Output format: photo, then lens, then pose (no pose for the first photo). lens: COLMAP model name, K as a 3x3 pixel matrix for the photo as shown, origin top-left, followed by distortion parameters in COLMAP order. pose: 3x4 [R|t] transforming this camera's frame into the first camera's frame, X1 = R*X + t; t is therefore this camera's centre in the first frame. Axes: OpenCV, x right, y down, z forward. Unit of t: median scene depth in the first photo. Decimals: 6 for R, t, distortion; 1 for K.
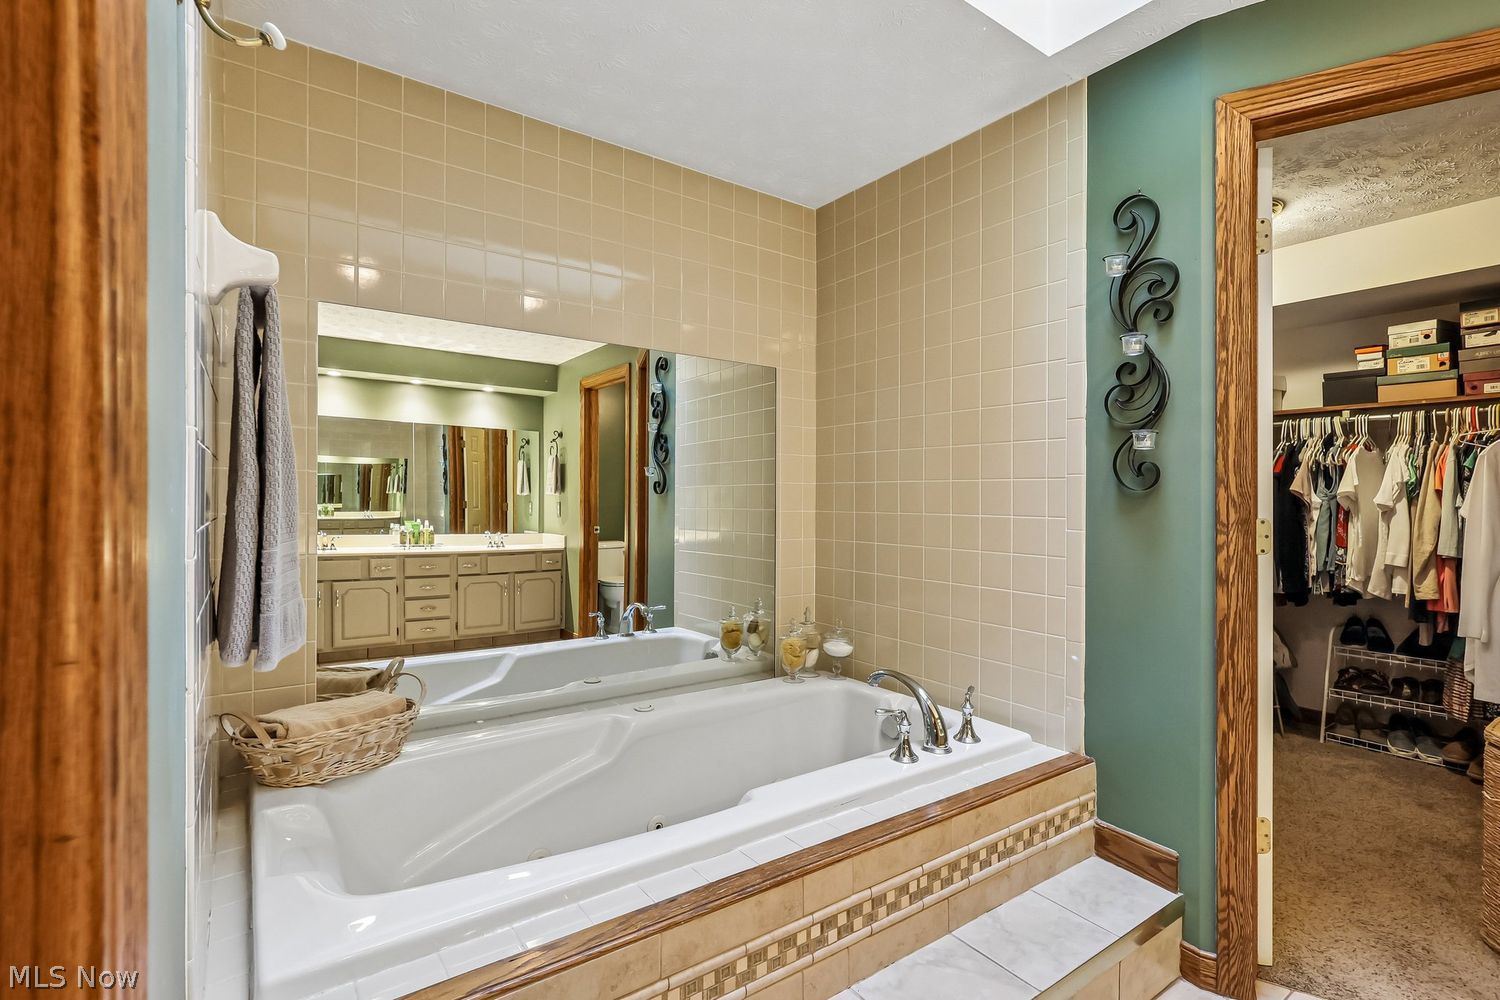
lens RADIAL K [[705.3, 0, 749.0], [0, 705.3, 500.7], [0, 0, 1]] dist [-0.000493, 0.001002]
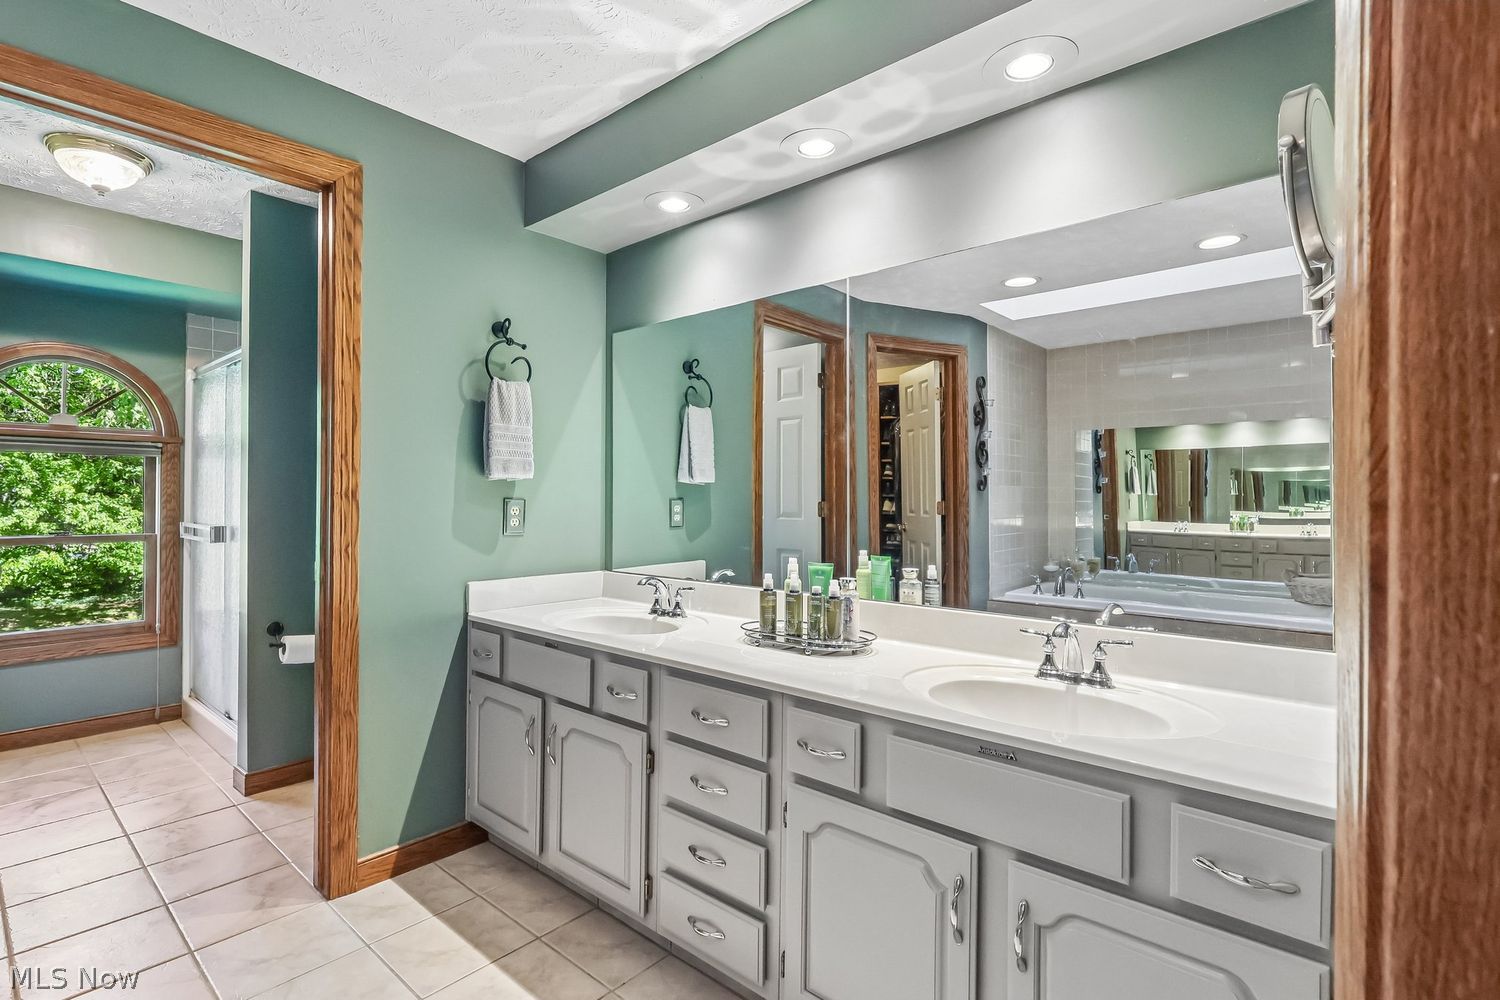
lens RADIAL K [[705.3, 0, 749.0], [0, 705.3, 500.7], [0, 0, 1]] dist [-0.000493, 0.001002]
pose [[0.232350, -0.004921, -0.972620, -0.166008], [-0.006524, 0.999957, -0.006618, 0.002909], [0.972610, 0.007883, 0.232308, 1.014837]]
